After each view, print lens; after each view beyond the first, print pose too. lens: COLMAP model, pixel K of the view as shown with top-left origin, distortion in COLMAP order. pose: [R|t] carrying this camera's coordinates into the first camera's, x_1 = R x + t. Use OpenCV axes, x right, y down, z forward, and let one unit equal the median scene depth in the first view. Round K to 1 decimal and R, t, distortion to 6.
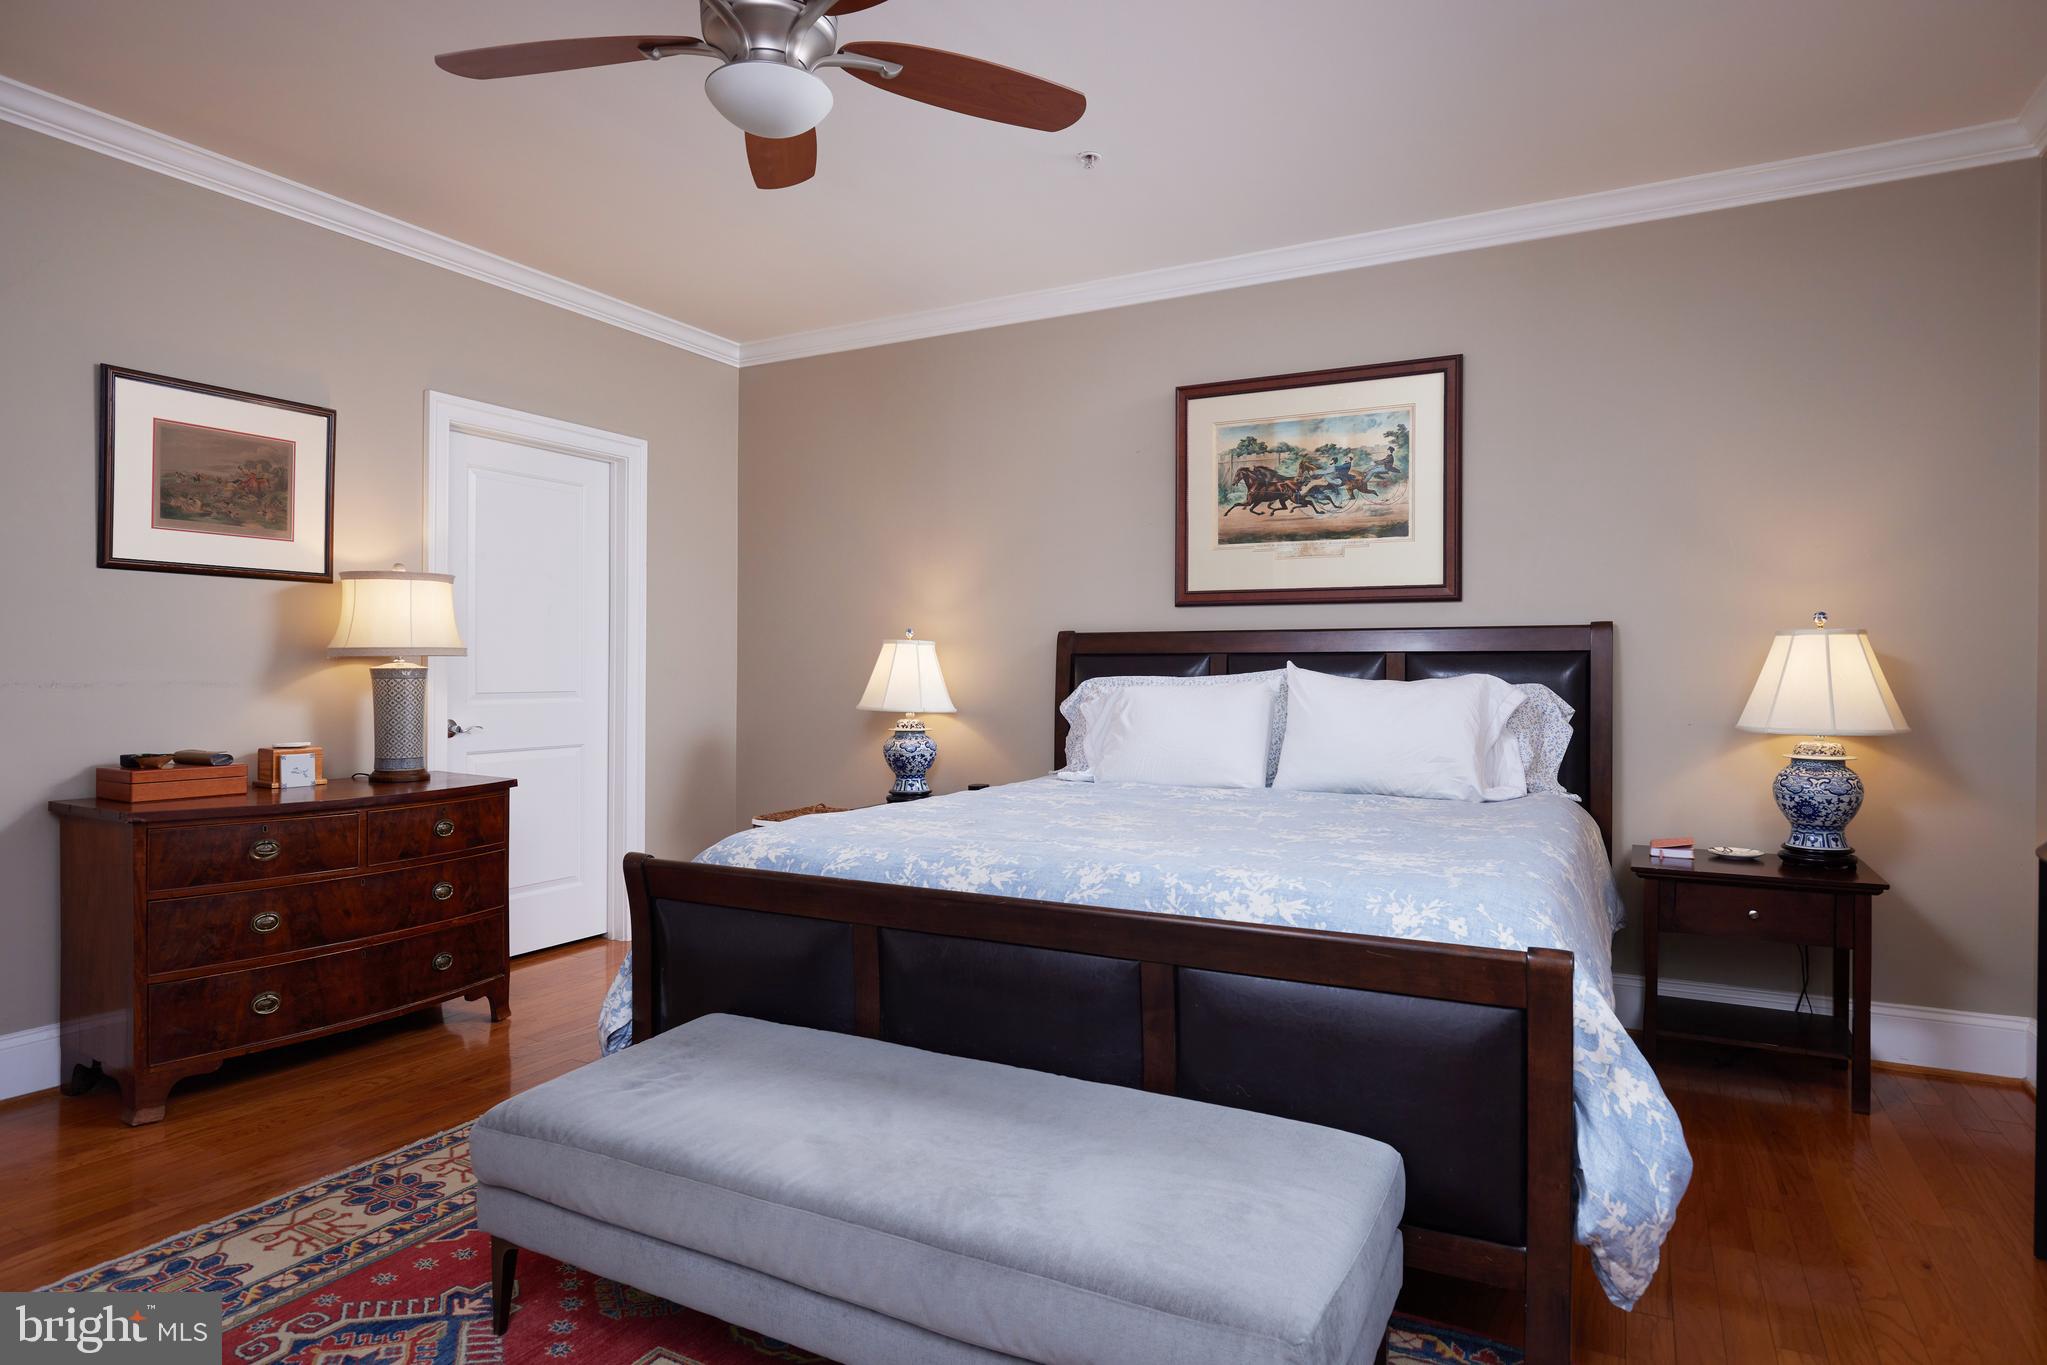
lens RADIAL K [[1090.5, 0, 1017.0], [0, 1090.5, 674.9], [0, 0, 1]] dist [-0.032607, 0.001967]
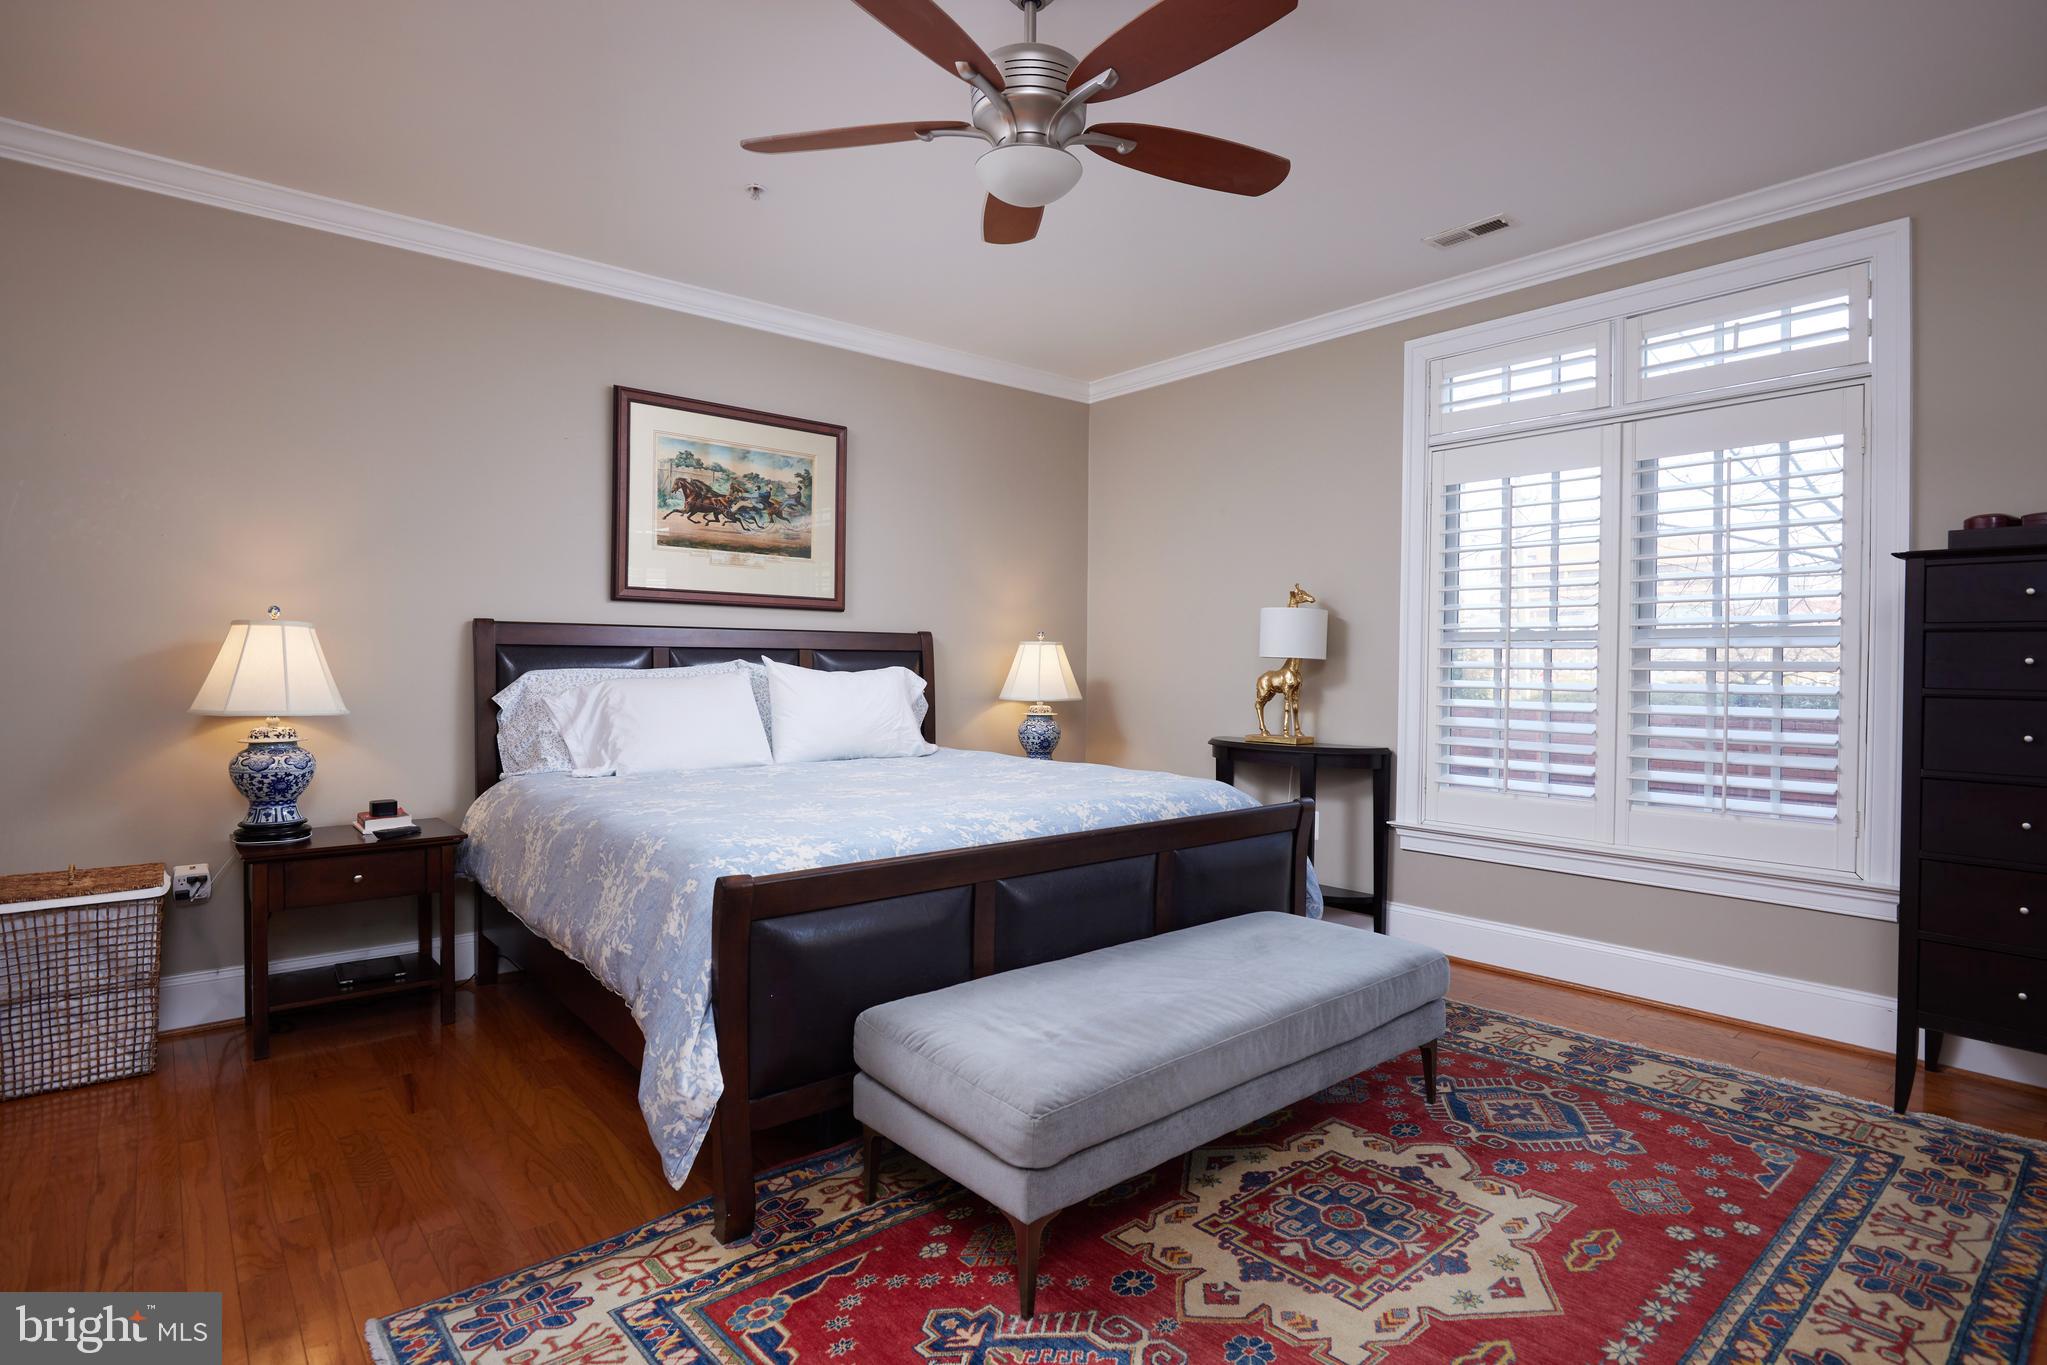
lens RADIAL K [[1045.3, 0, 1013.8], [0, 1045.3, 680.4], [0, 0, 1]] dist [-0.022464, 0.004011]
pose [[0.370413, -0.015275, 0.928741, -0.666233], [-0.003351, 0.999836, 0.017781, -0.006636], [-0.928861, -0.009699, 0.370301, 0.307385]]
